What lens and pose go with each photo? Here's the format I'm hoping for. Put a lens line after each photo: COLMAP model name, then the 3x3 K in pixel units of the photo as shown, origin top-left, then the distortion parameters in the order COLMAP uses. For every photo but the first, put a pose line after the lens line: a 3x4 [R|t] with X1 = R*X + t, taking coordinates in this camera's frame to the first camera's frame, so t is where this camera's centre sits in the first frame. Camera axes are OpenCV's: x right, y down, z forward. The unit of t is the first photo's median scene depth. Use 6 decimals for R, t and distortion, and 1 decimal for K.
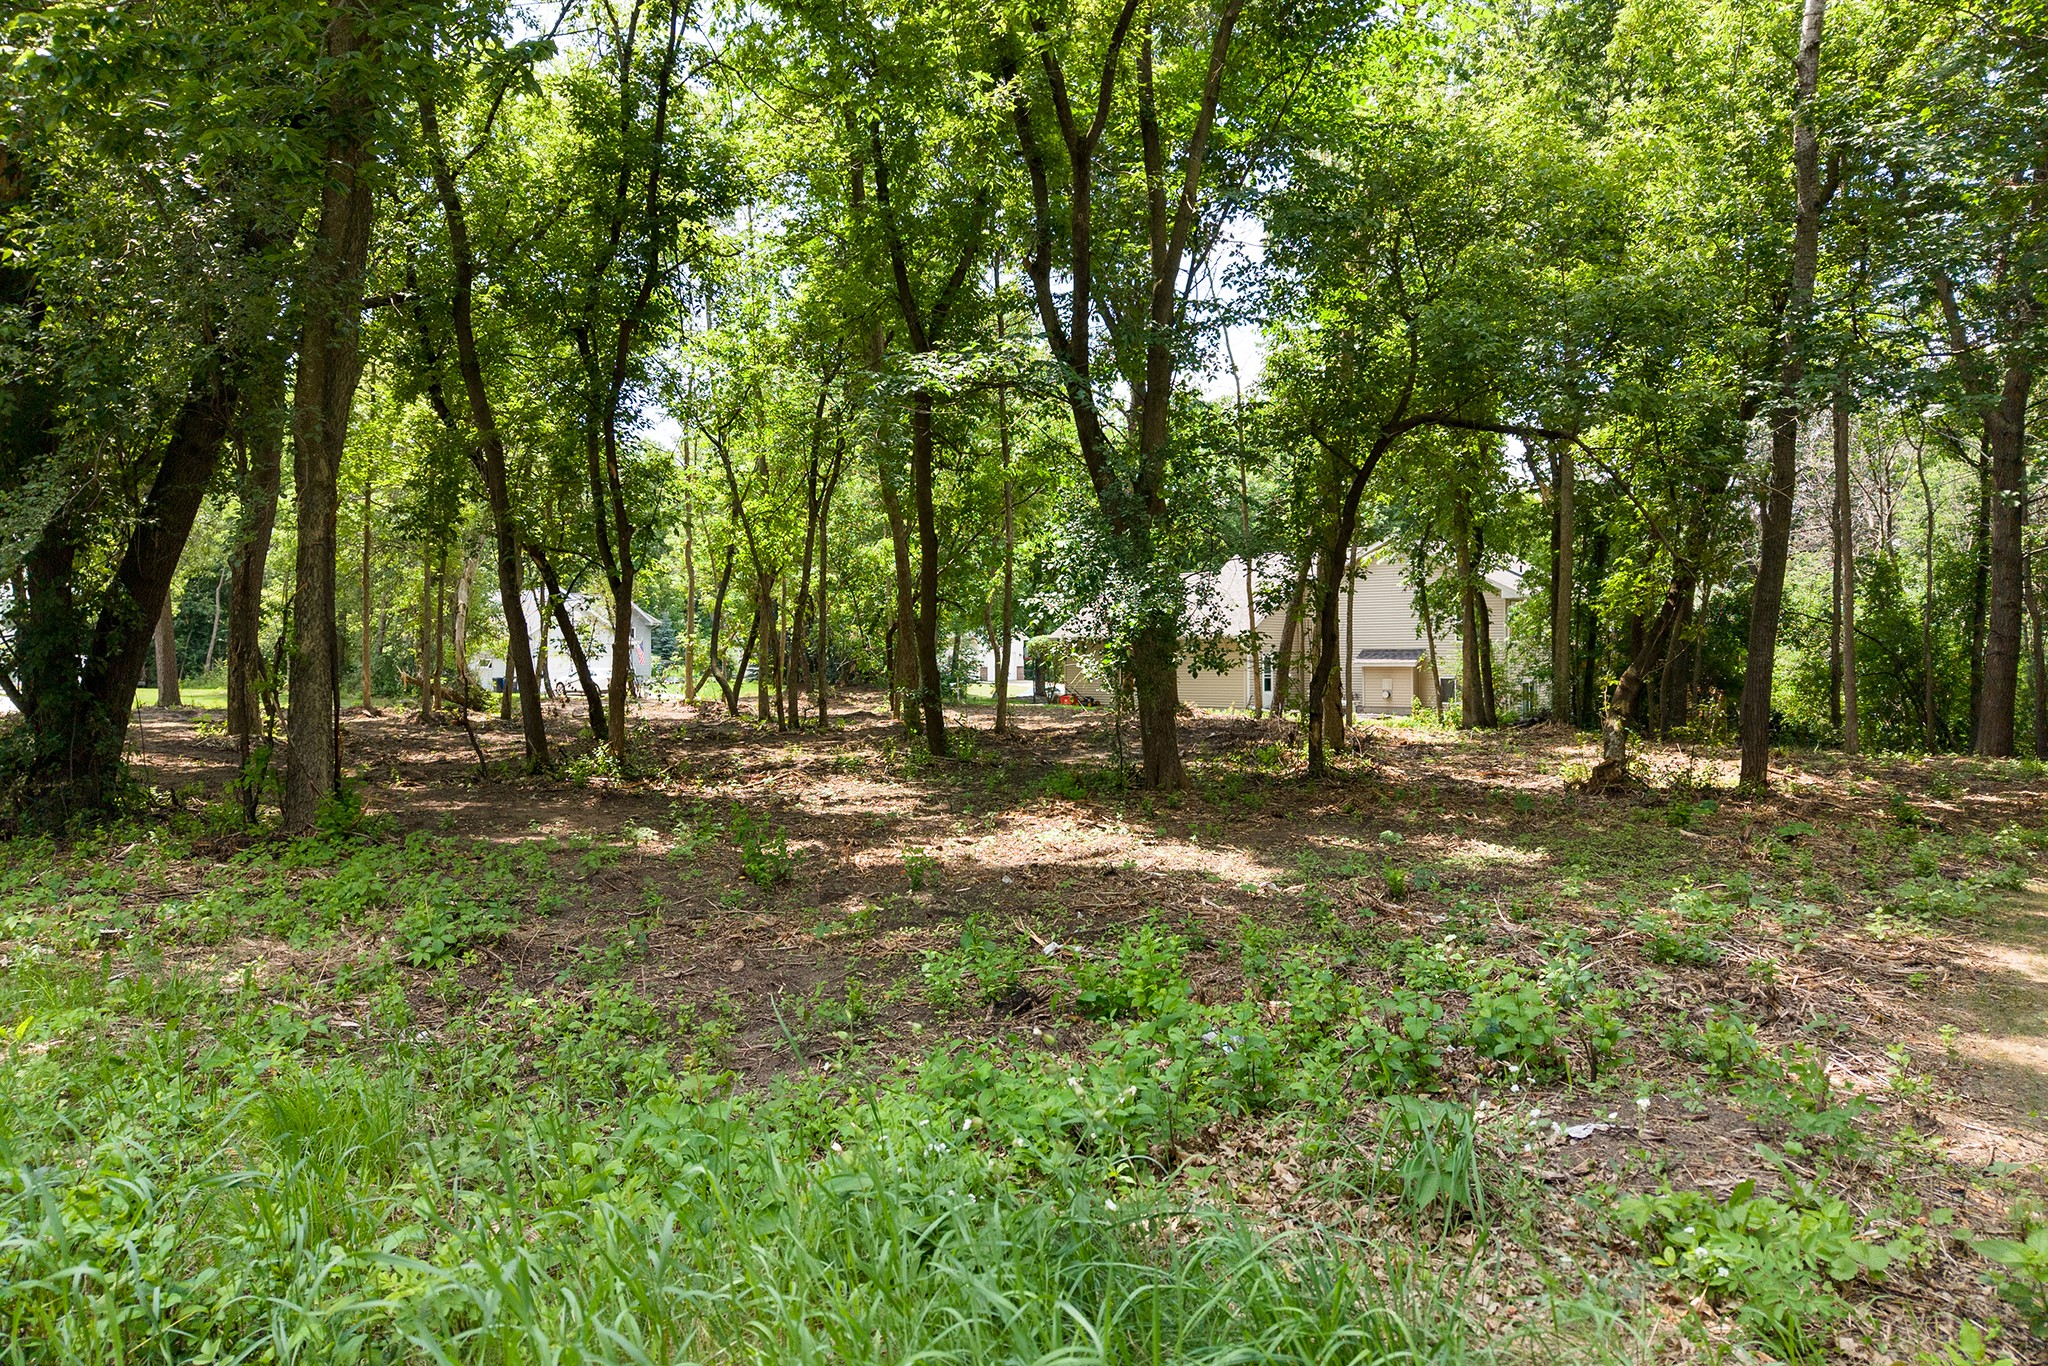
lens RADIAL K [[1415.5, 0, 1025.1], [0, 1415.5, 683.1], [0, 0, 1]] dist [0.011380, -0.012831]
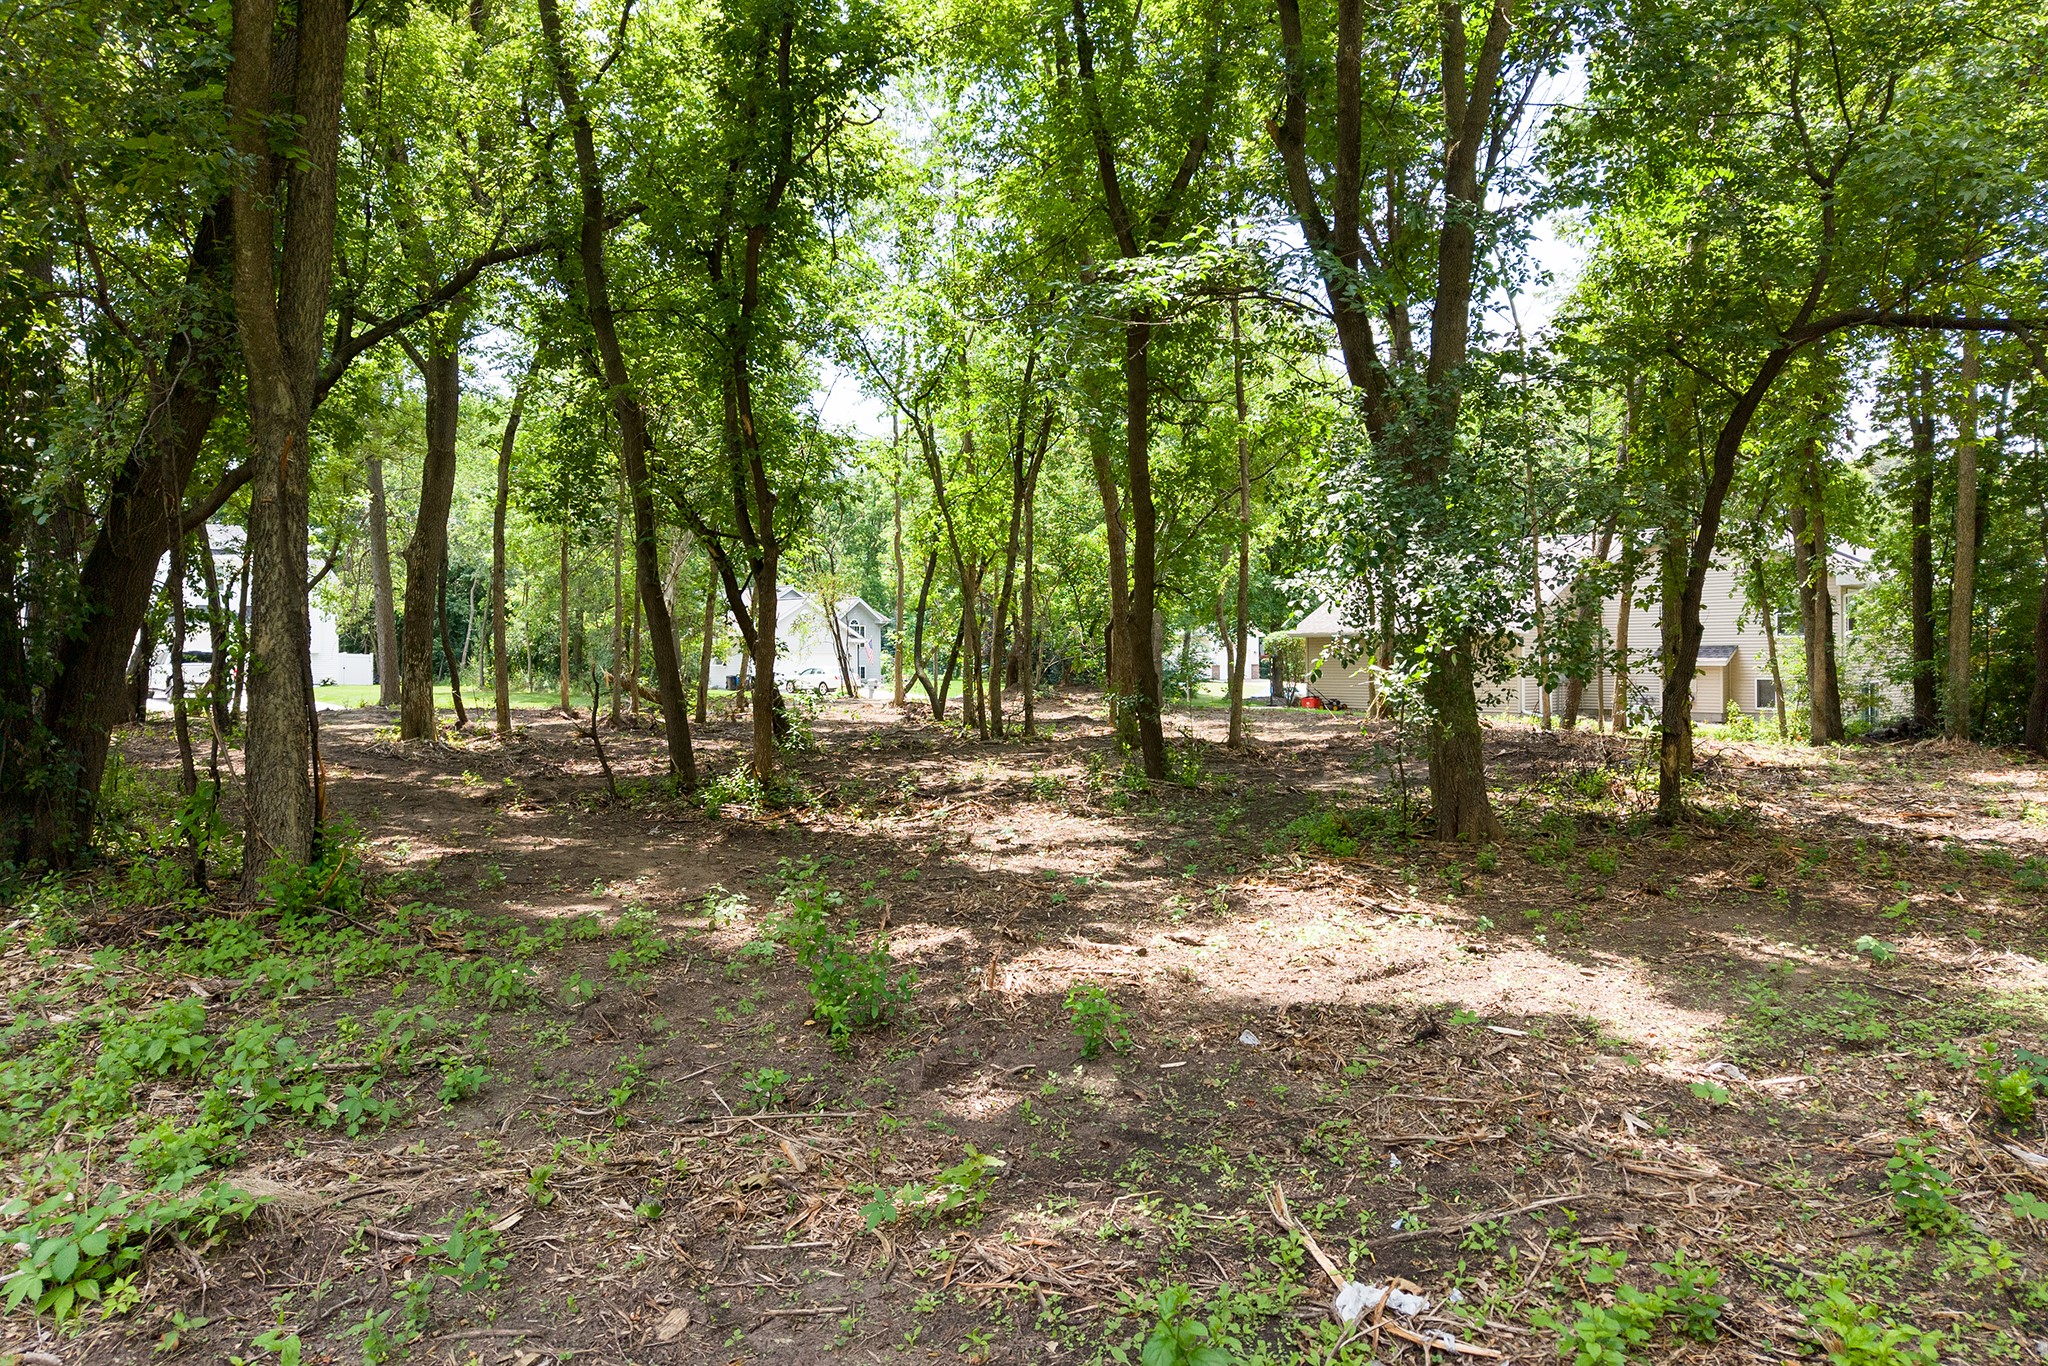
lens RADIAL K [[1415.5, 0, 984.4], [0, 1415.5, 668.3], [0, 0, 1]] dist [0.011380, -0.012831]
pose [[0.981745, 0.000999, -0.190199, -0.003880], [-0.002605, 0.999963, -0.008195, -0.004484], [0.190184, 0.008541, 0.981711, 0.173885]]
